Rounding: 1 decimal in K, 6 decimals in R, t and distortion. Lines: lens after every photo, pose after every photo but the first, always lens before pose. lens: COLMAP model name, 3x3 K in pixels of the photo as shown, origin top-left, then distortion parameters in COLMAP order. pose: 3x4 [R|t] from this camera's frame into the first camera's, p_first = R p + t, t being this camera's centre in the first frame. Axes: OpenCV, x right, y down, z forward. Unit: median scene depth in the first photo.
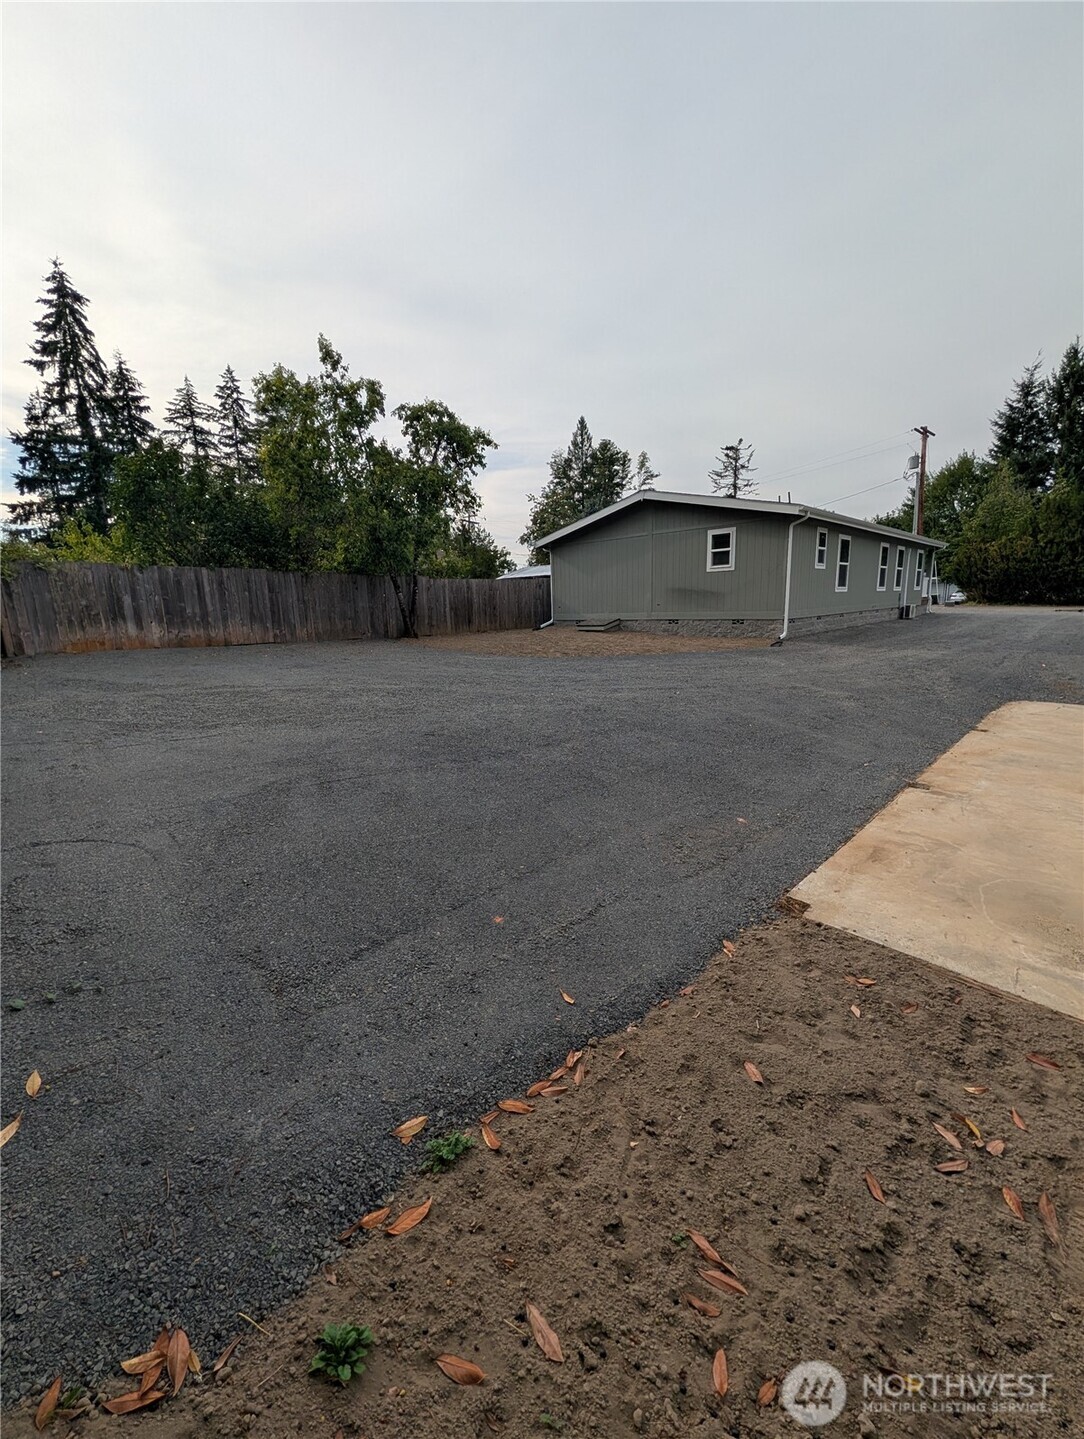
lens RADIAL K [[555.5, 0, 545.2], [0, 555.5, 715.7], [0, 0, 1]] dist [0.001986, 0.000095]
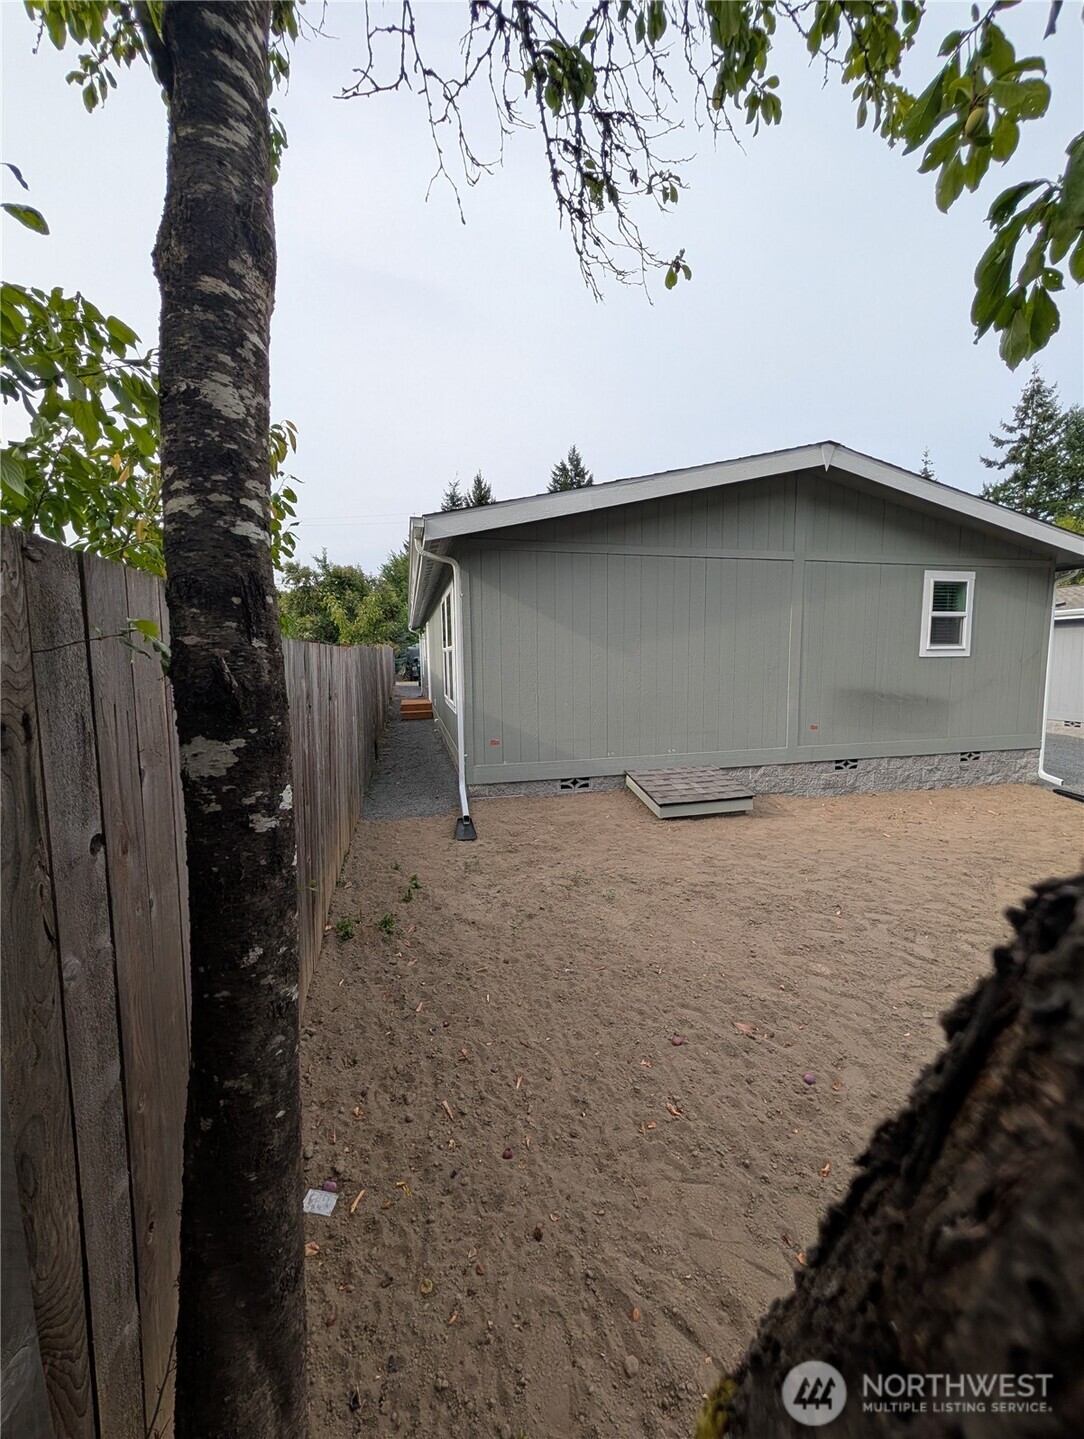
lens RADIAL K [[555.5, 0, 545.2], [0, 555.5, 715.7], [0, 0, 1]] dist [0.001986, 0.000095]
pose [[0.532459, -0.063995, 0.844033, -0.275368], [0.160934, 0.986603, -0.026721, -0.246727], [-0.831016, 0.150061, 0.535624, 1.013173]]
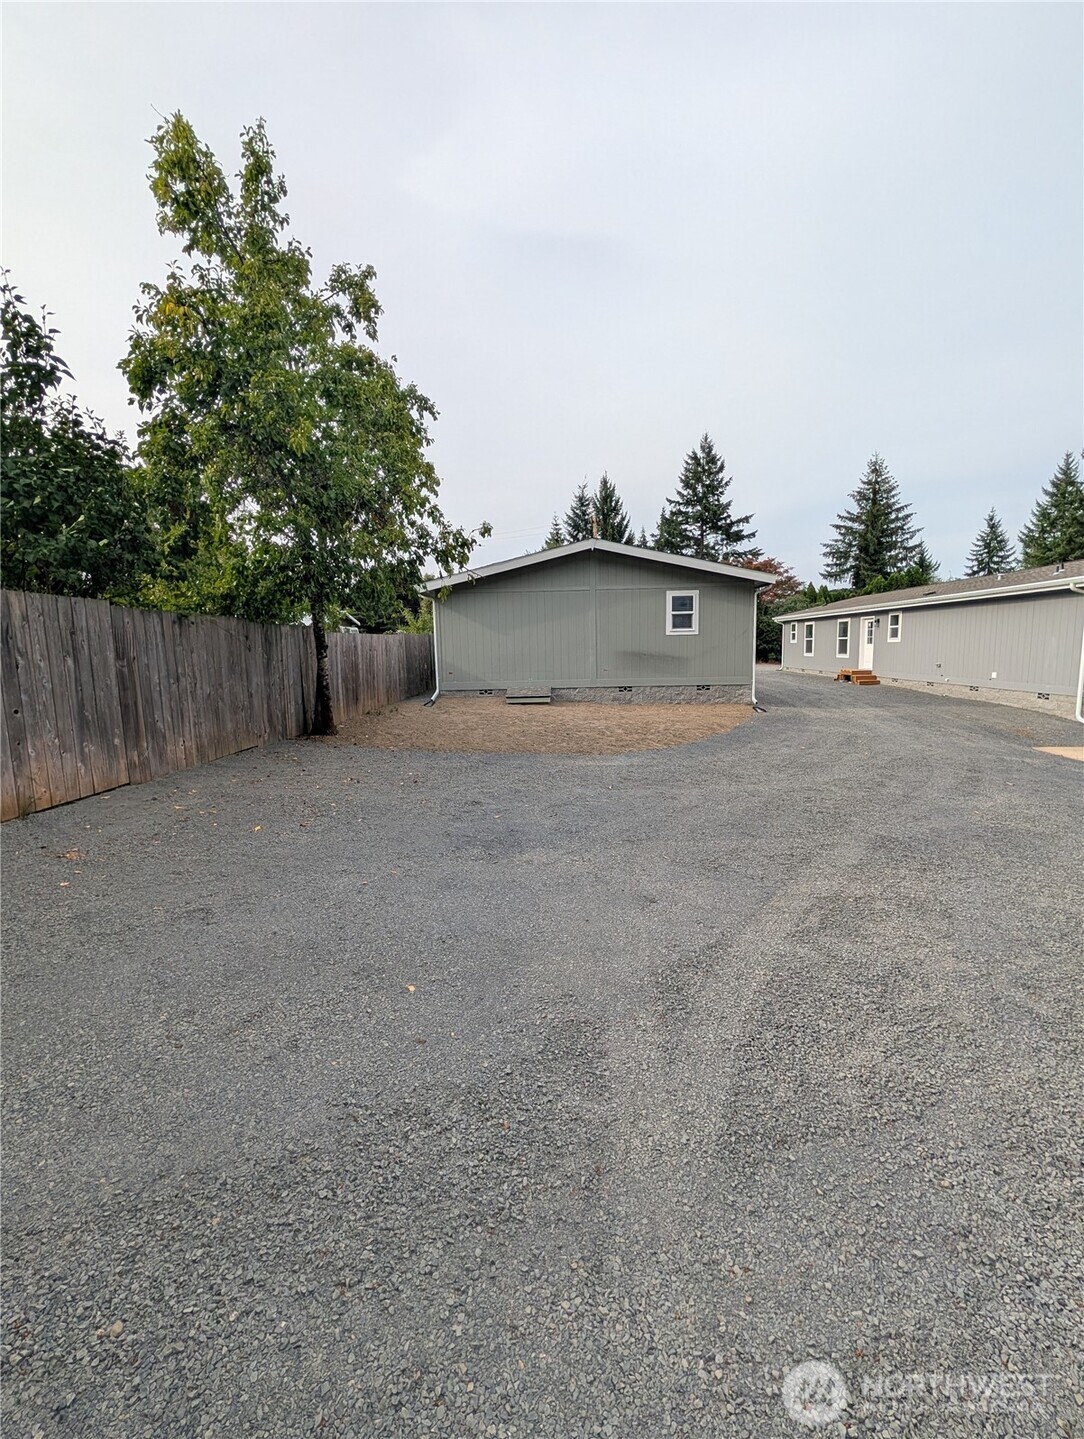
lens RADIAL K [[555.5, 0, 545.2], [0, 555.5, 715.7], [0, 0, 1]] dist [0.001986, 0.000095]
pose [[0.745208, -0.069276, 0.663224, -0.477138], [0.129814, 0.990632, -0.042386, -0.112647], [-0.654075, 0.117682, 0.747219, 0.455805]]
